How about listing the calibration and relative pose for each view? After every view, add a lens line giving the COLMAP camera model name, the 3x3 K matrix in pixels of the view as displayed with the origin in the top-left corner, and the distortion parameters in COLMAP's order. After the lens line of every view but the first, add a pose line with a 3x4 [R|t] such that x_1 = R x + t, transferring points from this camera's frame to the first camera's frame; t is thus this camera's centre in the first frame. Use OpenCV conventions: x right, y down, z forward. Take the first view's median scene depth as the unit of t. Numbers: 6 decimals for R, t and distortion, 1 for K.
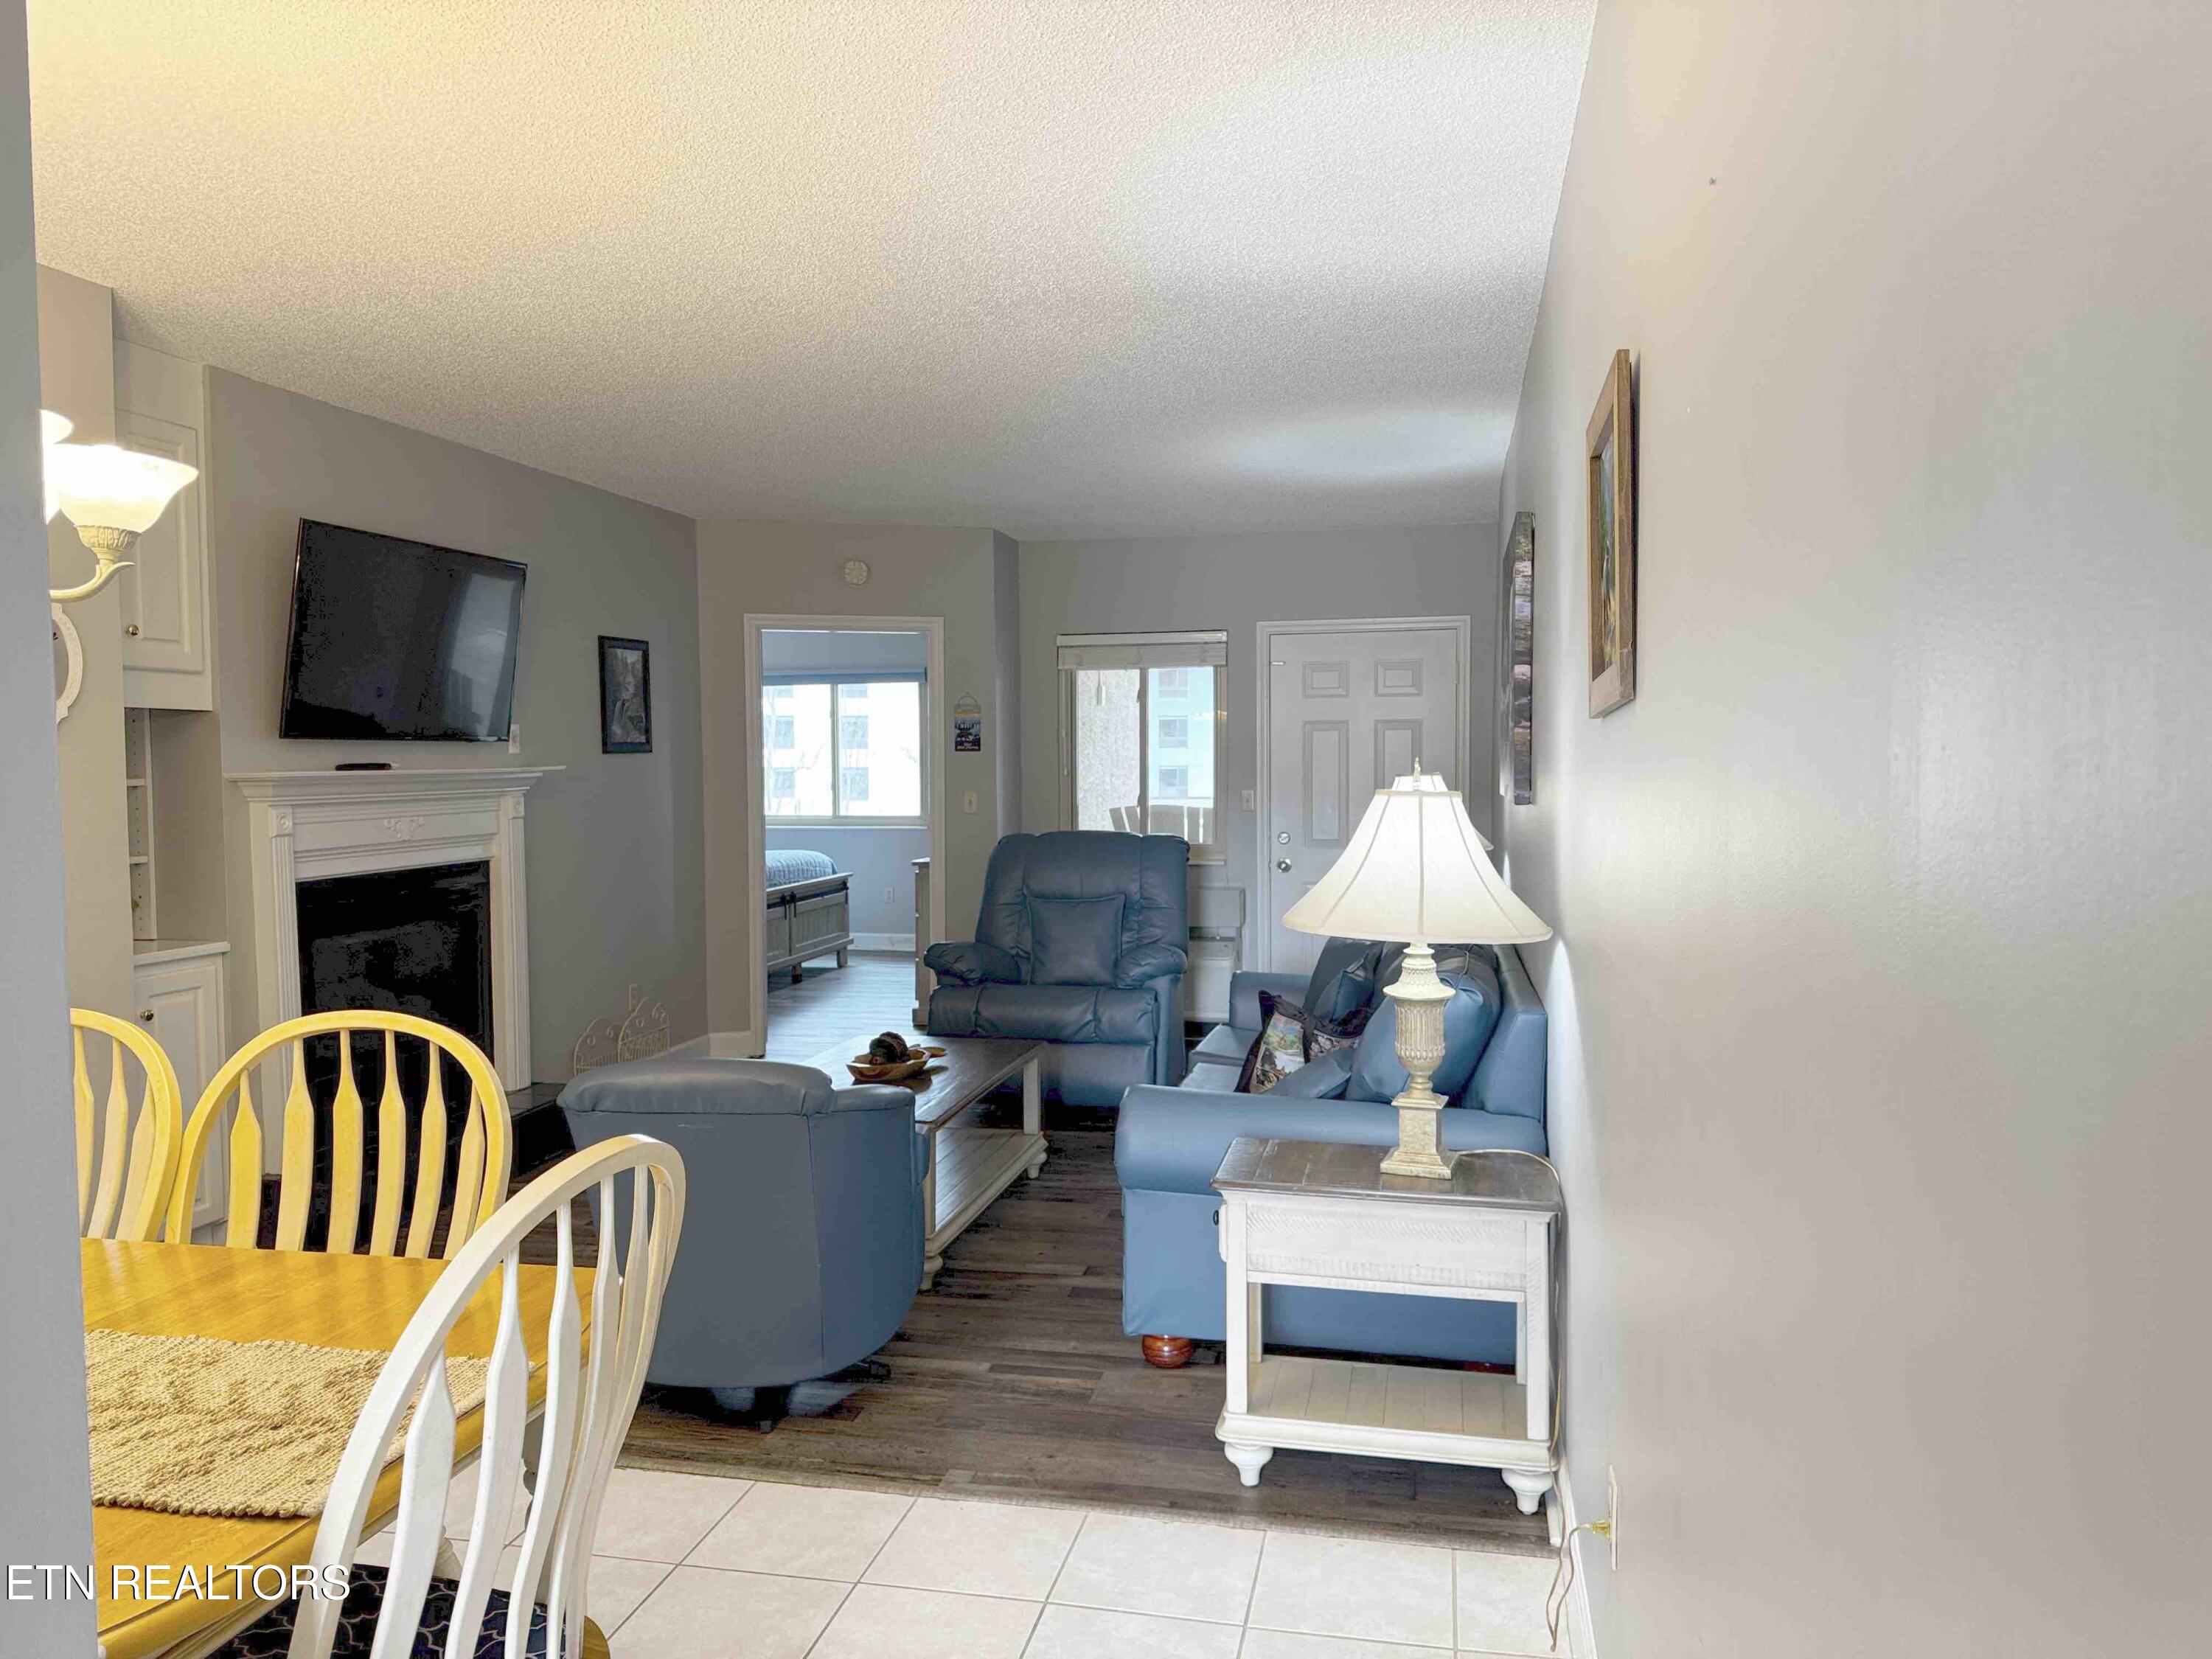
lens RADIAL K [[1576.8, 0, 1090.5], [0, 1576.8, 841.9], [0, 0, 1]] dist [0.094309, -0.134616]
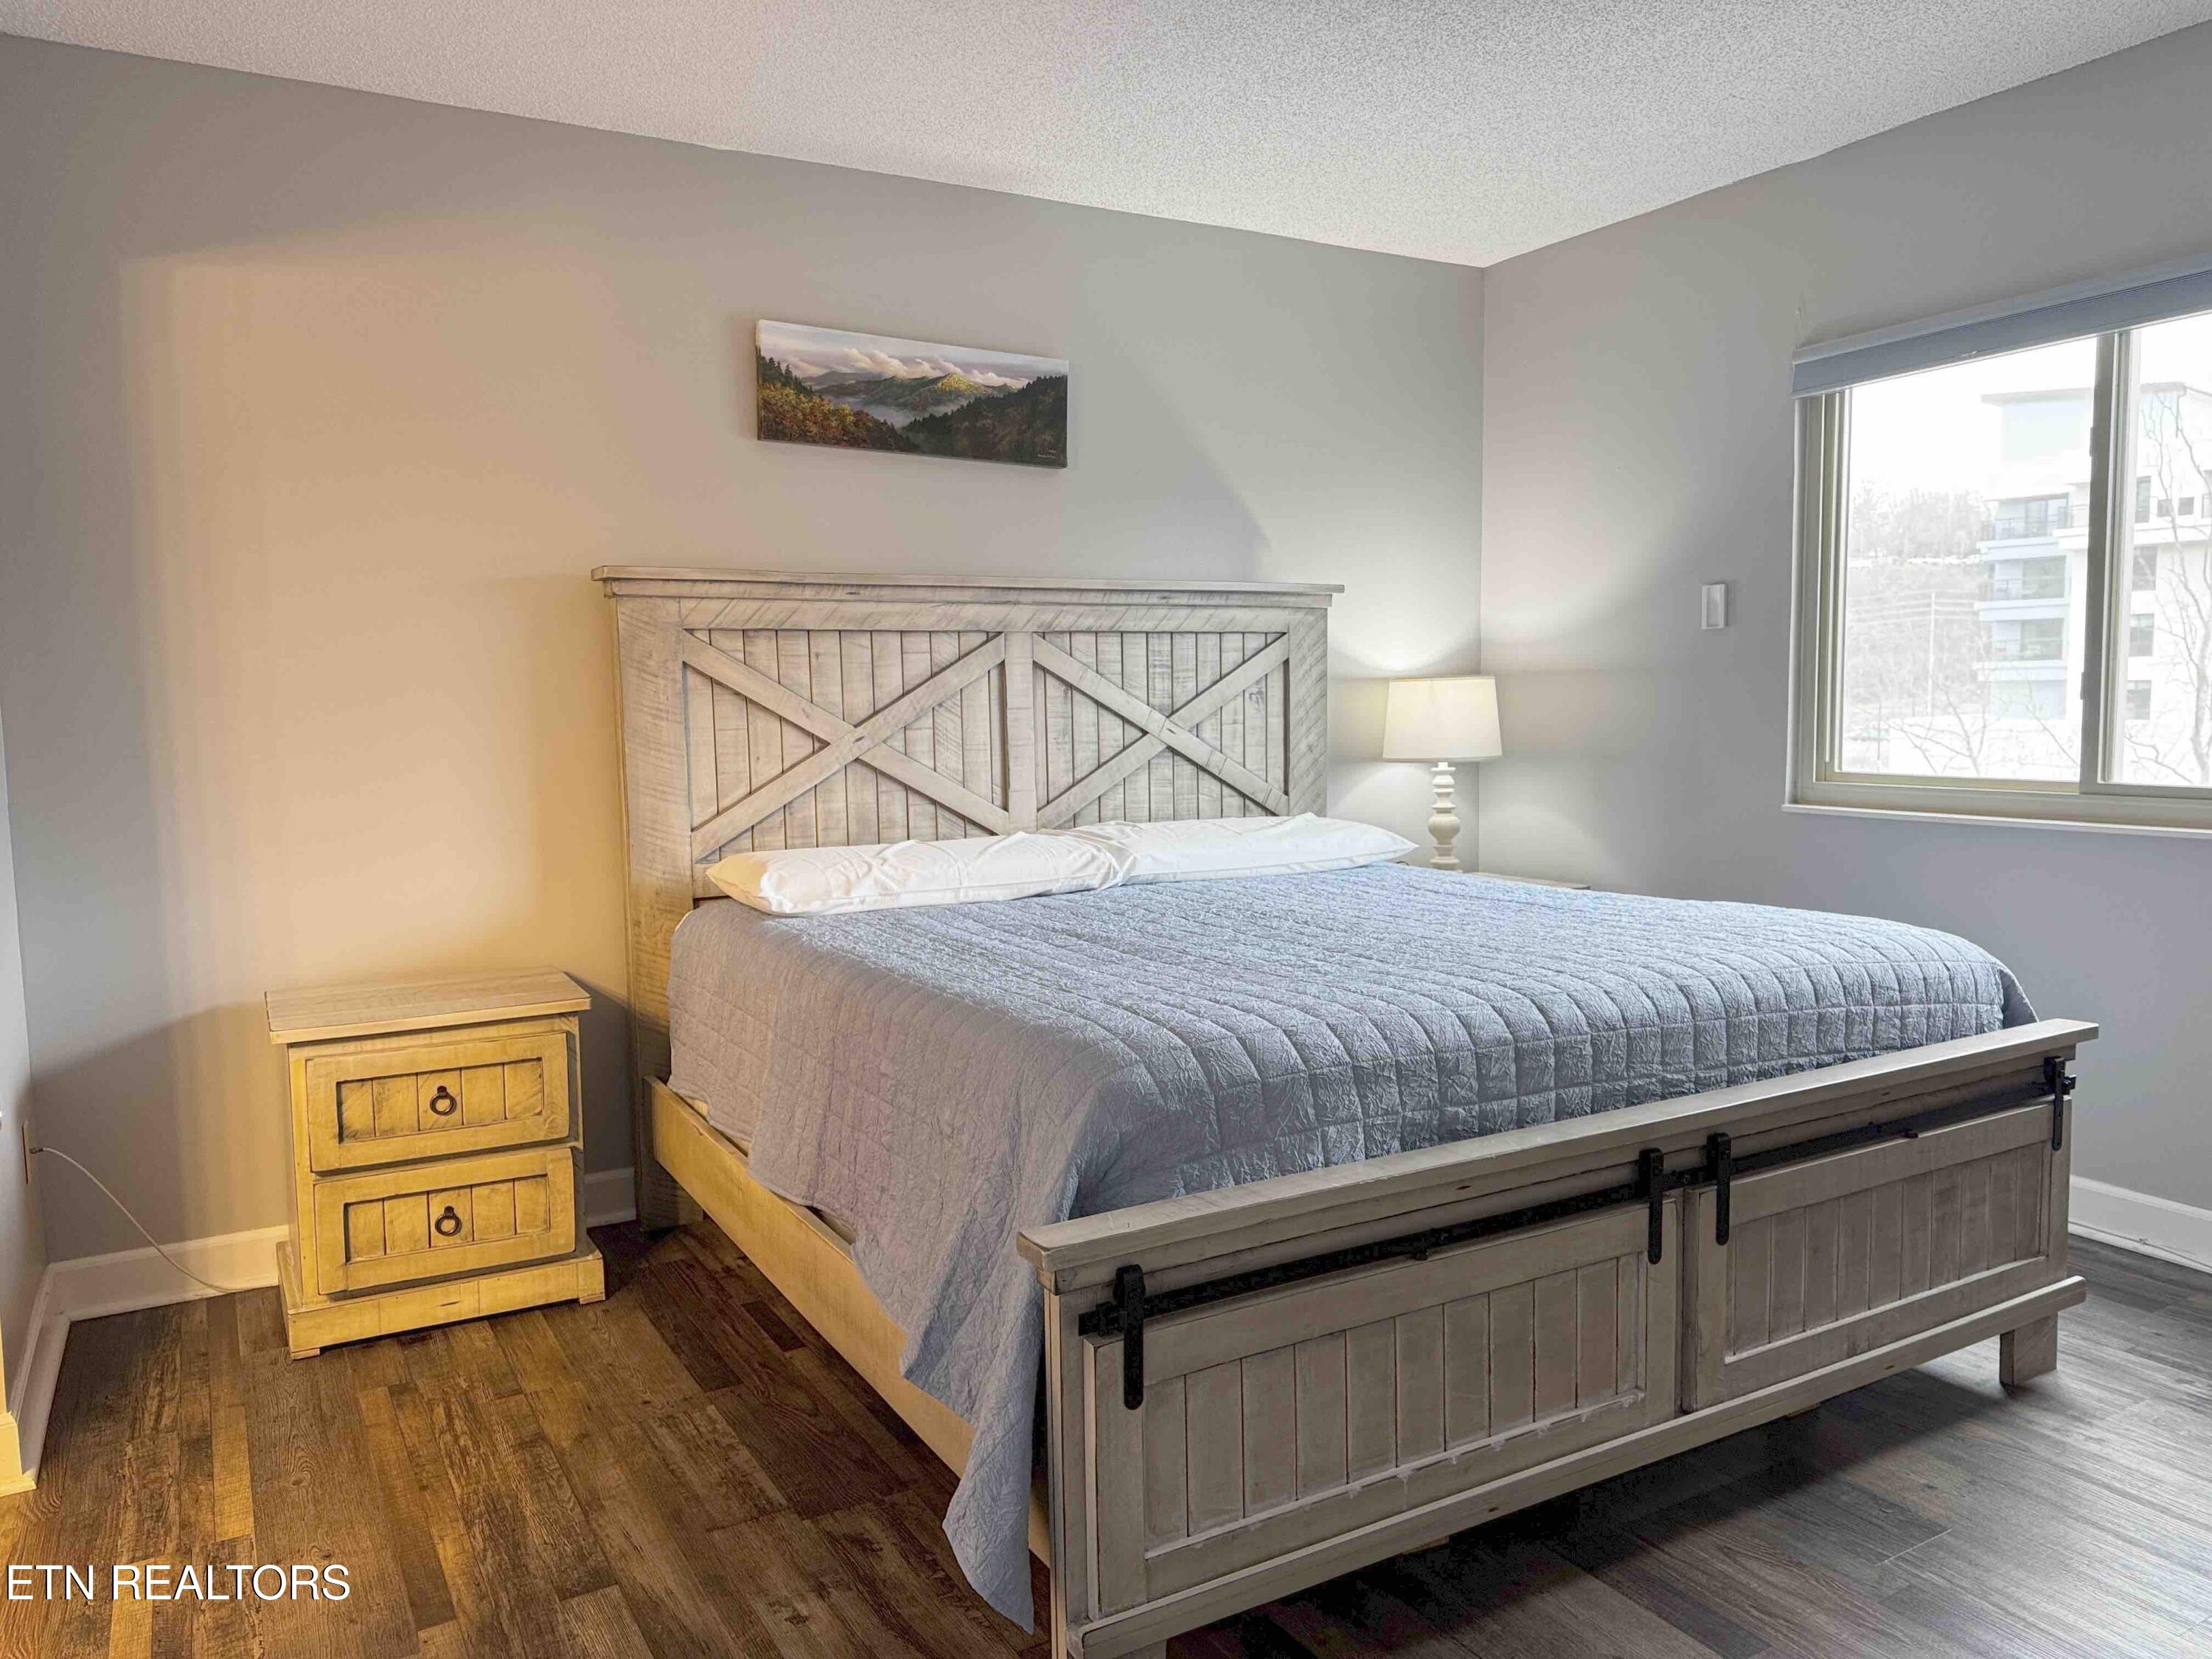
lens RADIAL K [[1576.8, 0, 1106.4], [0, 1576.8, 813.6], [0, 0, 1]] dist [0.094309, -0.134616]
pose [[0.674281, 0.048951, -0.736850, -0.133951], [-0.012222, 0.998404, 0.055142, -0.050635], [0.738373, -0.028175, 0.673803, 1.357831]]
